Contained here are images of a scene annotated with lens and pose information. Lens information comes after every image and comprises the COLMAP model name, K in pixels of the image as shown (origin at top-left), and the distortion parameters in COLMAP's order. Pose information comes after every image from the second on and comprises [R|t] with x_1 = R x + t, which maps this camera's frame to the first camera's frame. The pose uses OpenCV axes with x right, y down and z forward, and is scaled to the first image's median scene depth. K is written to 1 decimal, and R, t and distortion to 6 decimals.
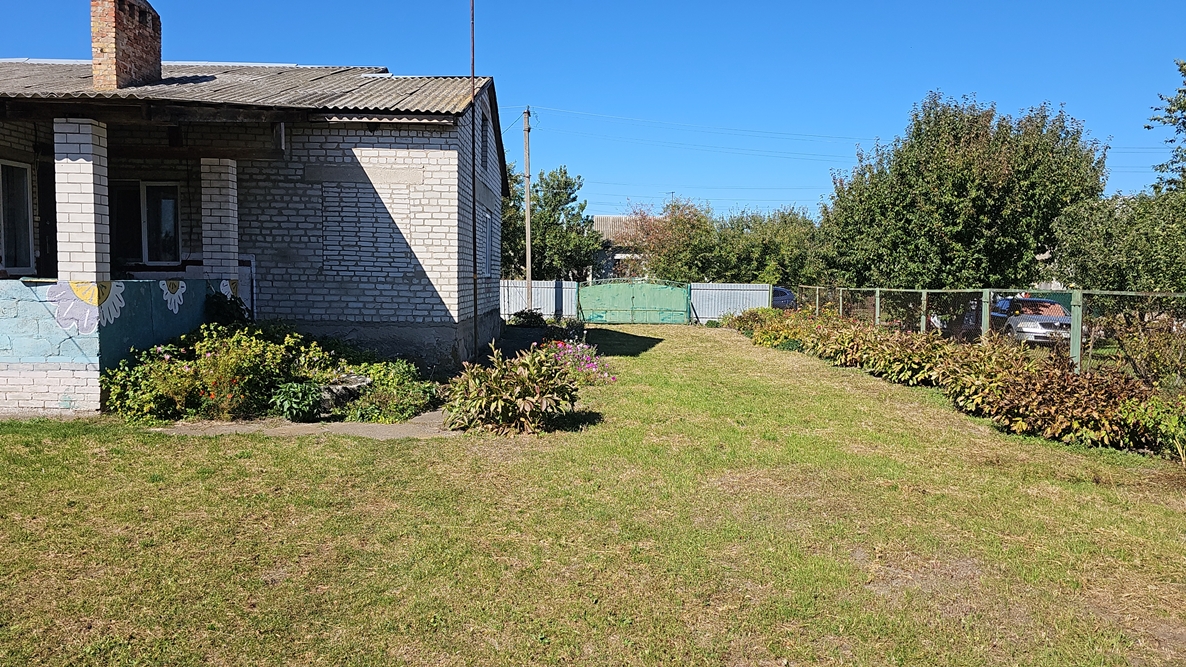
lens RADIAL K [[796.9, 0, 583.7], [0, 796.9, 344.7], [0, 0, 1]] dist [0.023619, -0.017366]
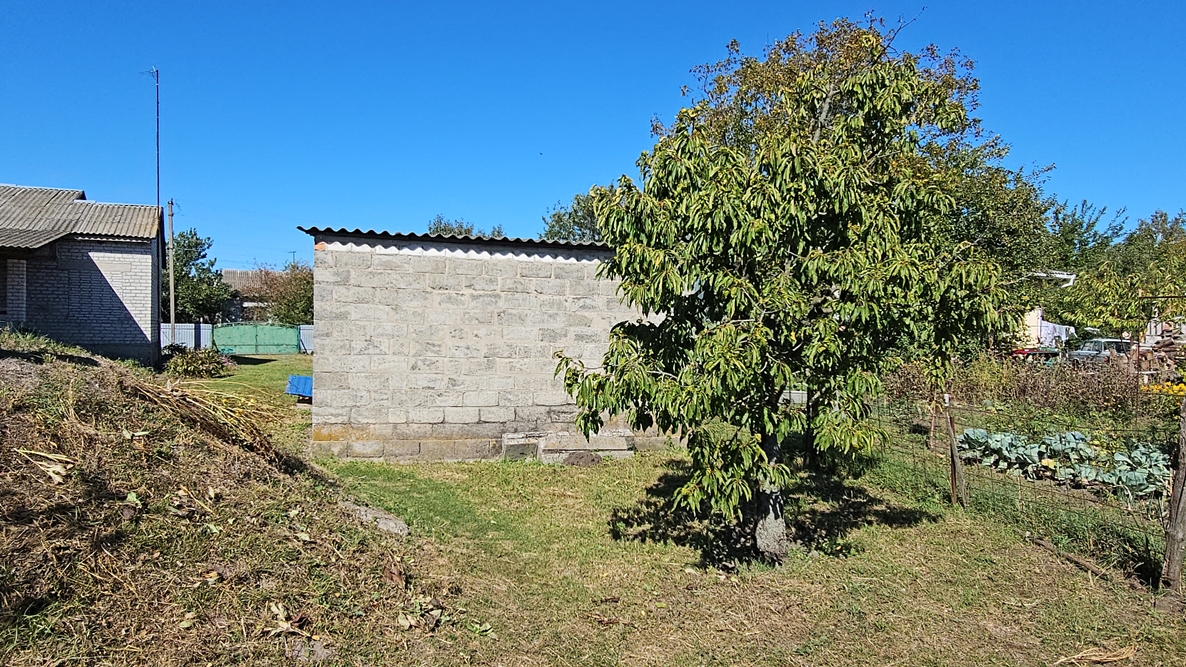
lens RADIAL K [[789.0, 0, 585.6], [0, 789.0, 339.8], [0, 0, 1]] dist [0.000741, 0.000168]
pose [[0.901735, -0.010399, 0.432164, -0.036255], [0.037542, 0.997817, -0.054323, 0.106013], [-0.430656, 0.065210, 0.900157, -1.164996]]
